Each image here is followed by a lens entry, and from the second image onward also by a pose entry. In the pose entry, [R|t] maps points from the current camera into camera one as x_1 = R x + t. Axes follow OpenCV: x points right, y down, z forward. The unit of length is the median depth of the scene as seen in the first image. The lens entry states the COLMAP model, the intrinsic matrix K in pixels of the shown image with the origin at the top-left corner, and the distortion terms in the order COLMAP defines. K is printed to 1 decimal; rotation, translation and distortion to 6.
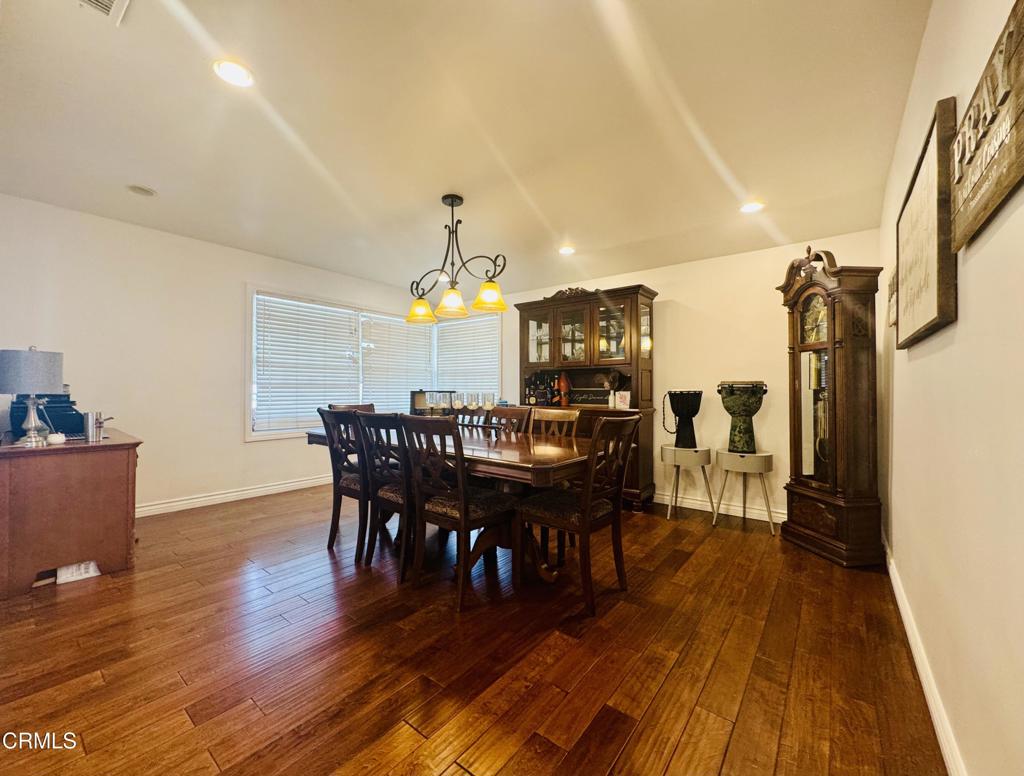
lens RADIAL K [[428.7, 0, 512.0], [0, 428.7, 388.0], [0, 0, 1]] dist [-0.000417, -0.000052]
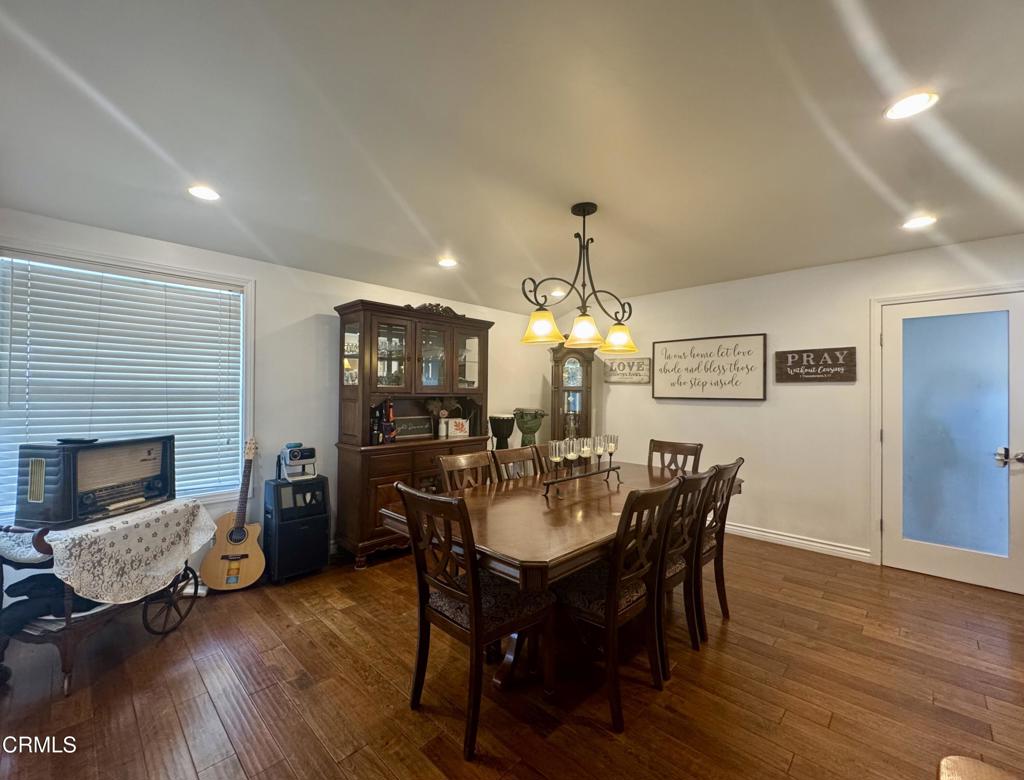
lens RADIAL K [[428.7, 0, 512.0], [0, 428.7, 390.0], [0, 0, 1]] dist [-0.000417, -0.000052]
pose [[0.087077, 0.003256, 0.996196, -0.902909], [-0.015319, 0.999881, -0.001930, -0.074336], [-0.996084, -0.015092, 0.087117, 0.974149]]
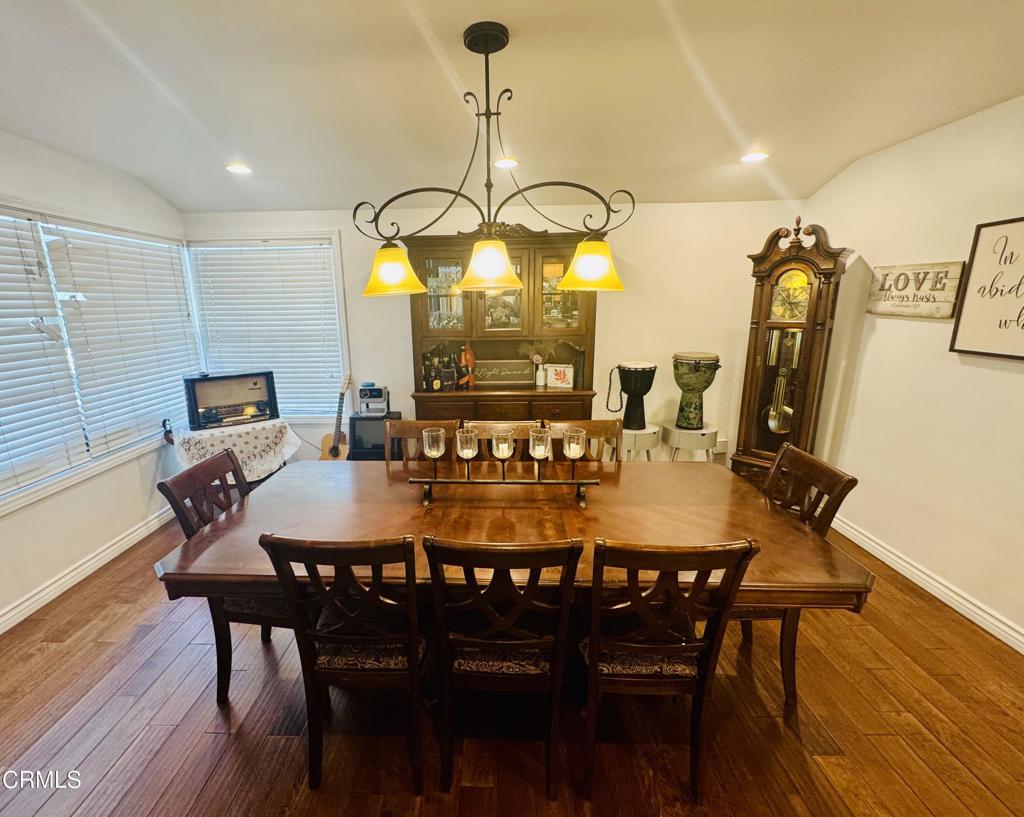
lens RADIAL K [[464.2, 0, 486.5], [0, 464.2, 408.7], [0, 0, 1]] dist [-0.001521, -0.000336]
pose [[0.797562, -0.150877, 0.584065, -0.456111], [0.011636, 0.971885, 0.235169, -0.149551], [-0.603125, -0.180766, 0.776894, 0.486666]]
